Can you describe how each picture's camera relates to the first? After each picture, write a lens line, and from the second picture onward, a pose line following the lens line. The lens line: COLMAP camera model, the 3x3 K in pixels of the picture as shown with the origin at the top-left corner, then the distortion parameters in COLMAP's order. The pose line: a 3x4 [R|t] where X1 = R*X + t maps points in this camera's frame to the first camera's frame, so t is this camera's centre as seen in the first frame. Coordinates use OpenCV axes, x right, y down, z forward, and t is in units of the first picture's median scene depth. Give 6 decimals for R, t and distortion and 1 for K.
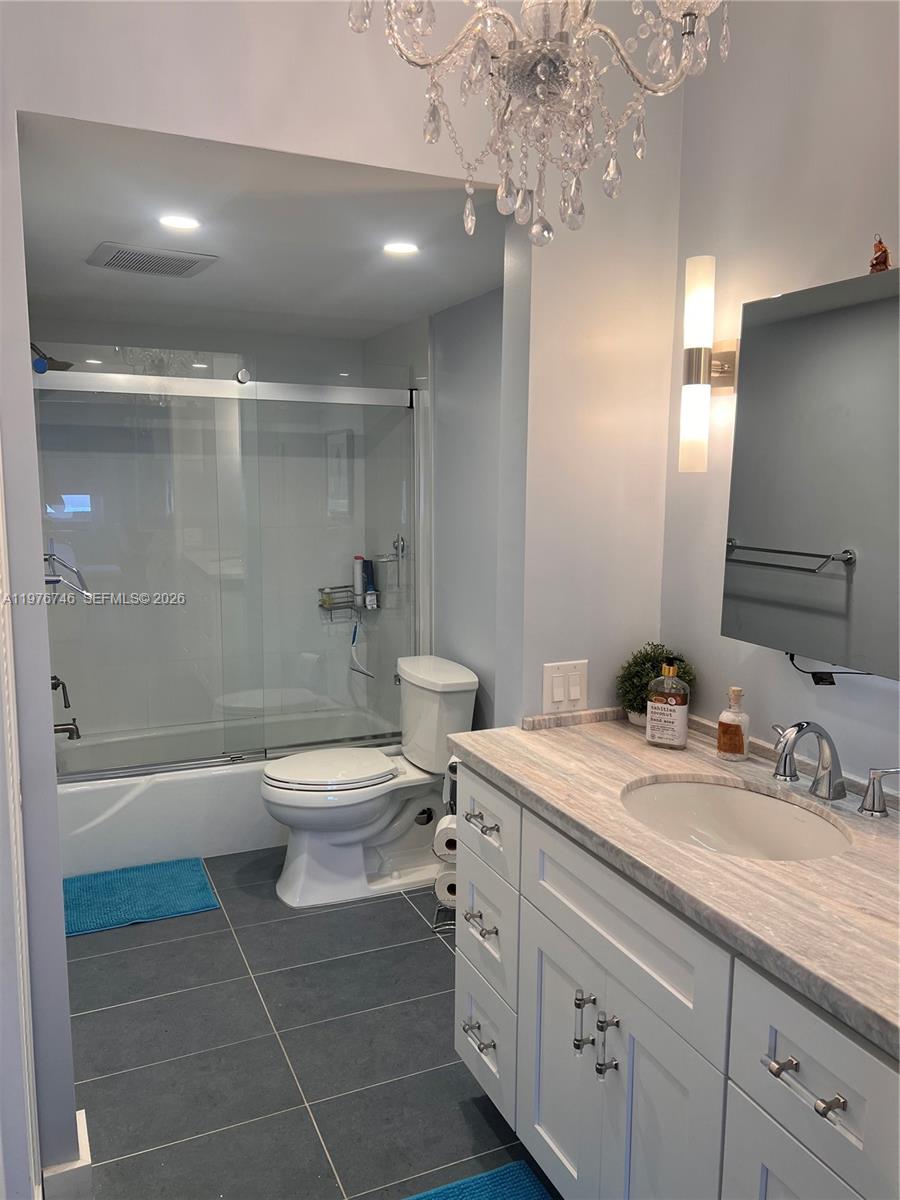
lens RADIAL K [[904.3, 0, 446.2], [0, 904.3, 602.6], [0, 0, 1]] dist [0.057156, -0.064615]
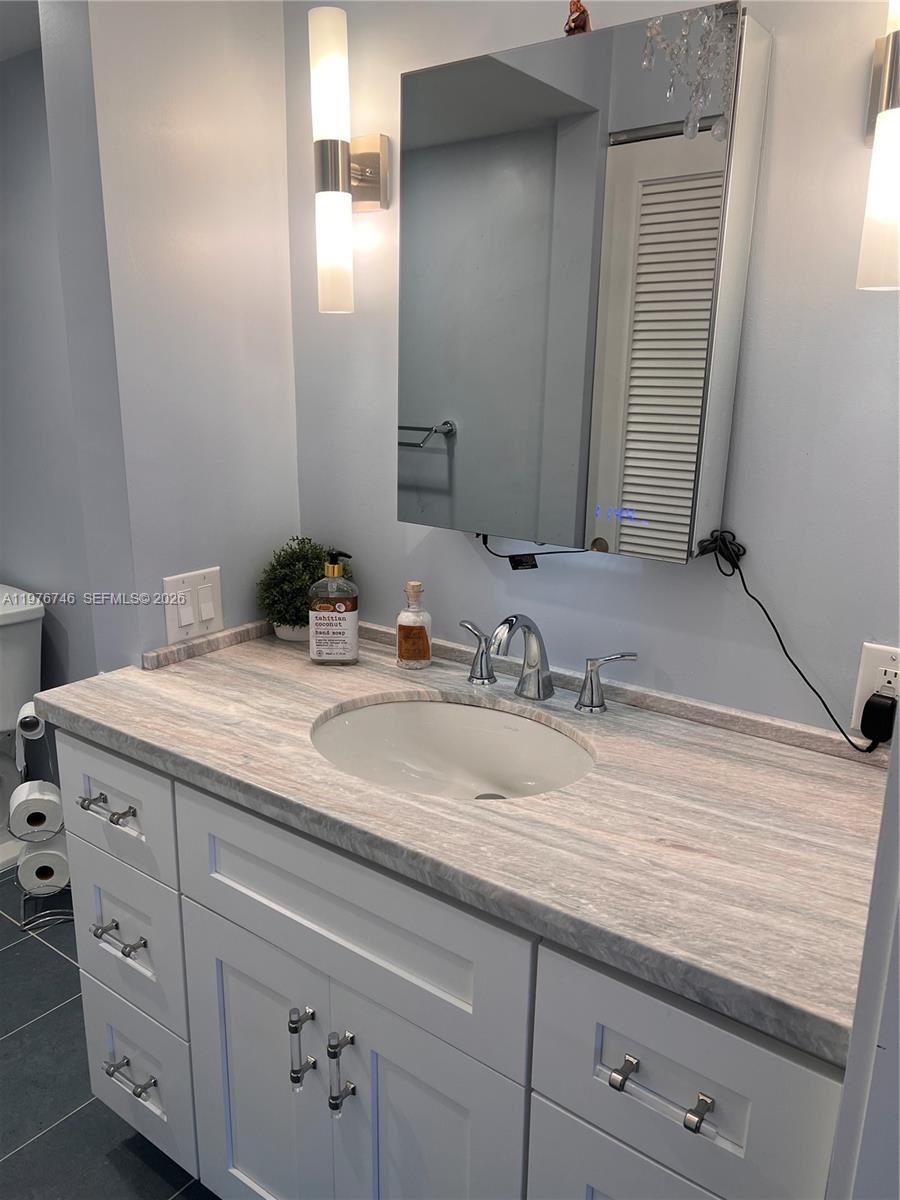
lens RADIAL K [[904.3, 0, 442.3], [0, 904.3, 607.8], [0, 0, 1]] dist [0.057156, -0.064615]
pose [[0.877927, -0.122707, 0.462804, -0.046229], [0.064322, 0.988066, 0.139959, 0.002828], [-0.474455, -0.093105, 0.875342, 0.281325]]
